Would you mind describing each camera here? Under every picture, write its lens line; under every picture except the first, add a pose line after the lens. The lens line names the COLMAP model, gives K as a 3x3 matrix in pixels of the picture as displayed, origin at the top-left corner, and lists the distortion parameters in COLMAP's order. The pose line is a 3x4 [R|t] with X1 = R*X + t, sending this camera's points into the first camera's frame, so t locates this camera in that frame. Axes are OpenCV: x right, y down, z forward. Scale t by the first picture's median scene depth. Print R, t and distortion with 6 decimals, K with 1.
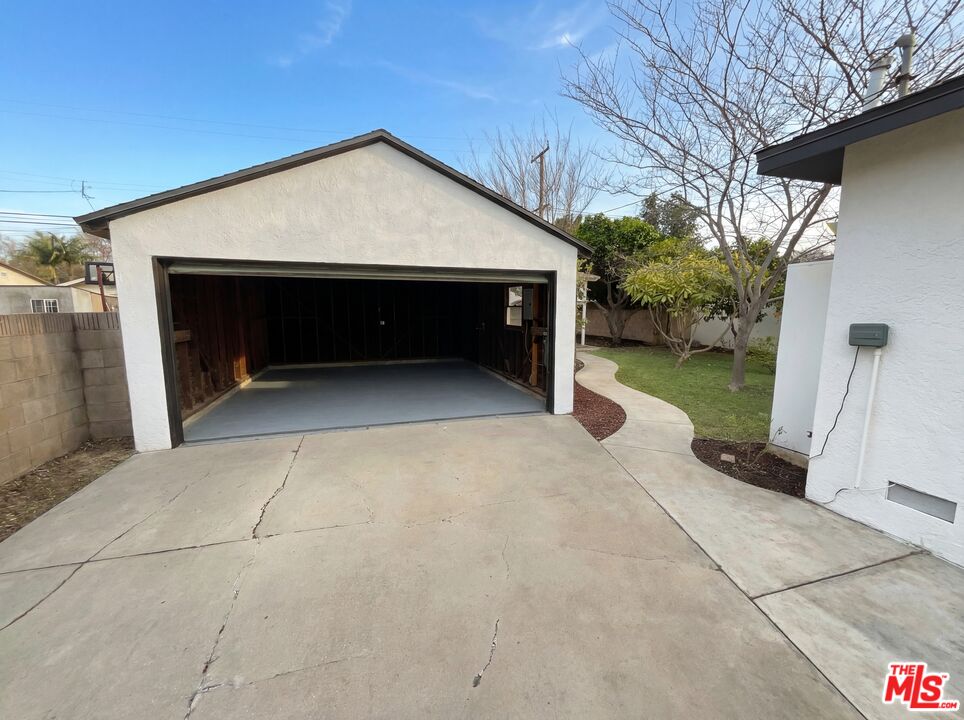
lens RADIAL K [[384.9, 0, 481.1], [0, 384.9, 358.7], [0, 0, 1]] dist [-0.001343, -0.000829]
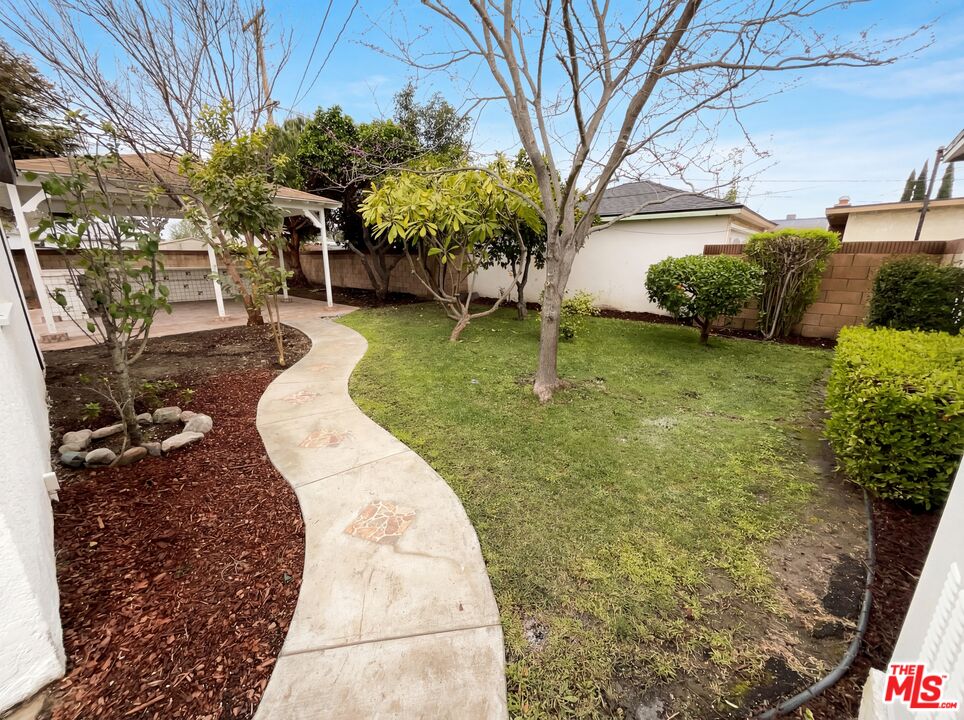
lens RADIAL K [[384.9, 0, 481.1], [0, 384.9, 358.7], [0, 0, 1]] dist [-0.001343, -0.000829]
pose [[0.858480, -0.134012, 0.495029, 0.308167], [0.065545, 0.986010, 0.153261, -0.066414], [-0.508642, -0.099124, 0.855253, 0.578206]]
